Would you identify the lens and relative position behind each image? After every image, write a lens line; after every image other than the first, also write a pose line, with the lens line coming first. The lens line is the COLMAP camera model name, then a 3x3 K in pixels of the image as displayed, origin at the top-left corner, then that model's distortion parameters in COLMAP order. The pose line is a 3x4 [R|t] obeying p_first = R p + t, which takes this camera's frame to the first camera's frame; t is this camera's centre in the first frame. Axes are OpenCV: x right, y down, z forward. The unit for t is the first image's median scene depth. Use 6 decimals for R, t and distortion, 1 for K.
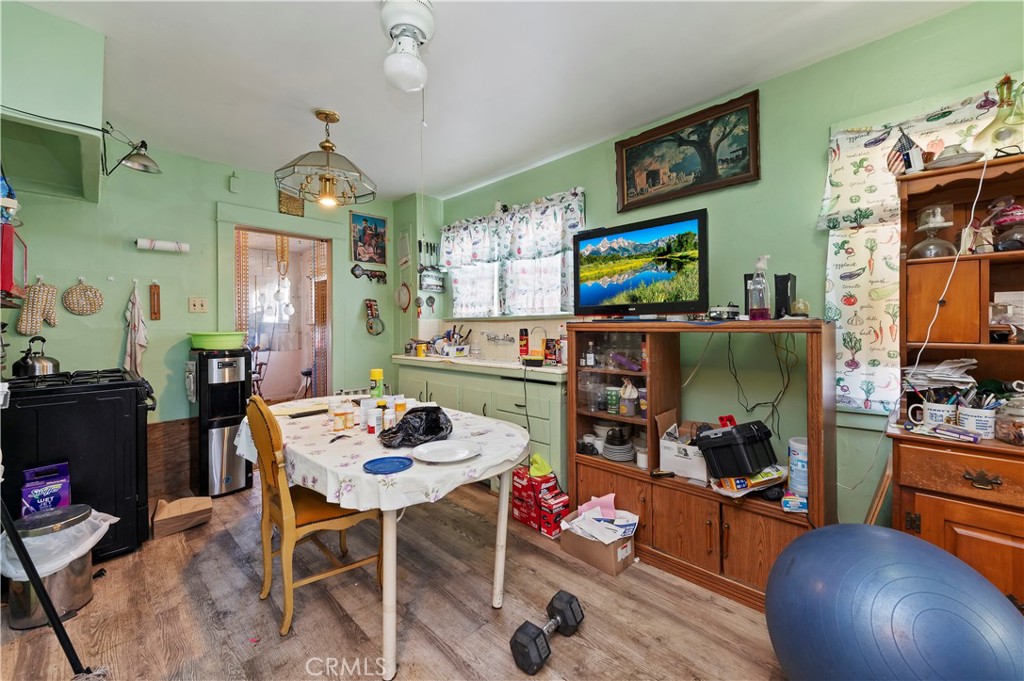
lens RADIAL K [[409.6, 0, 511.3], [0, 409.6, 323.6], [0, 0, 1]] dist [0.000768, -0.000146]
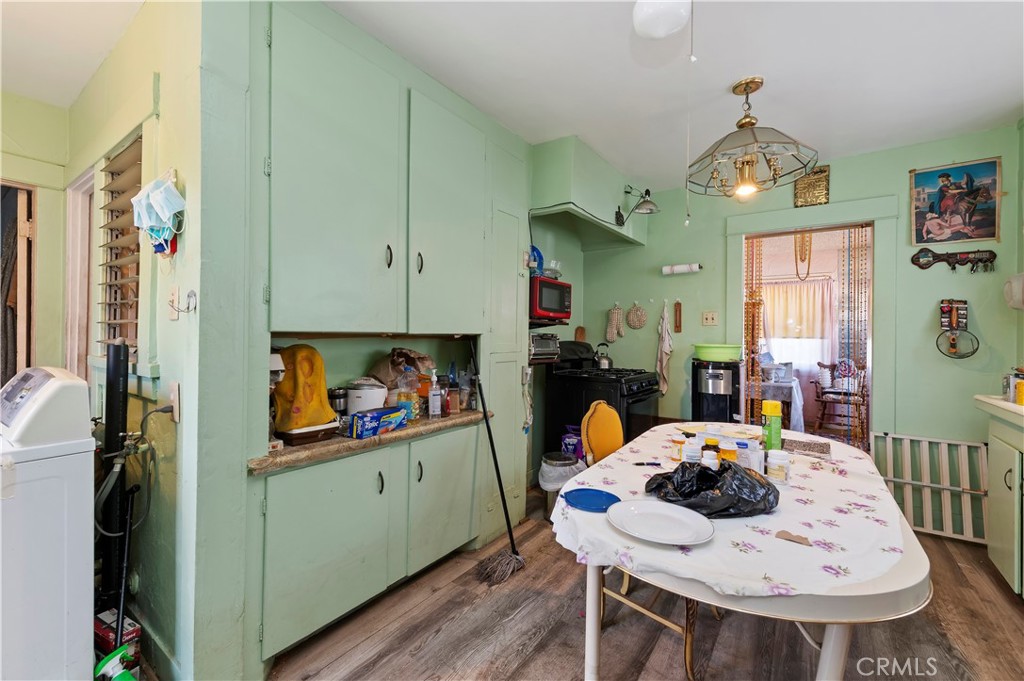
lens RADIAL K [[421.2, 0, 508.1], [0, 421.2, 333.8], [0, 0, 1]] dist [0.000606, -0.000324]
pose [[0.141109, 0.005581, -0.989978, 0.258362], [-0.010880, 0.999932, 0.004086, -0.004092], [0.989934, 0.010194, 0.141160, 0.322649]]
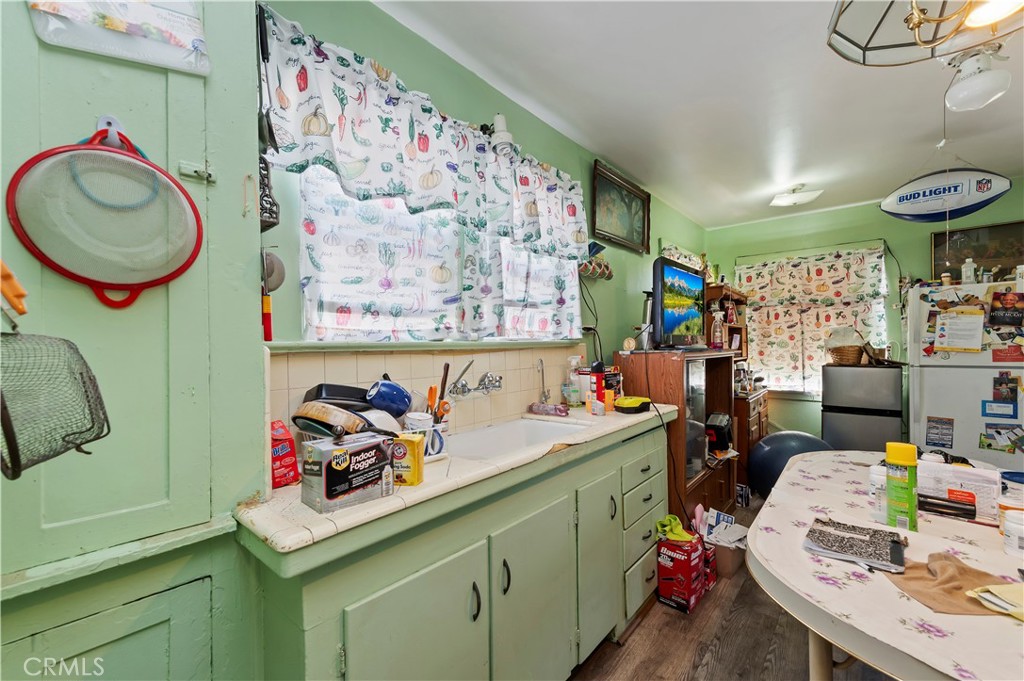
lens RADIAL K [[416.9, 0, 512.7], [0, 416.9, 347.6], [0, 0, 1]] dist [0.017293, -0.006949]
pose [[-0.065622, 0.005239, 0.997831, -0.619948], [0.012178, 0.999916, -0.004449, -0.009418], [-0.997770, 0.011859, -0.065681, 1.141931]]
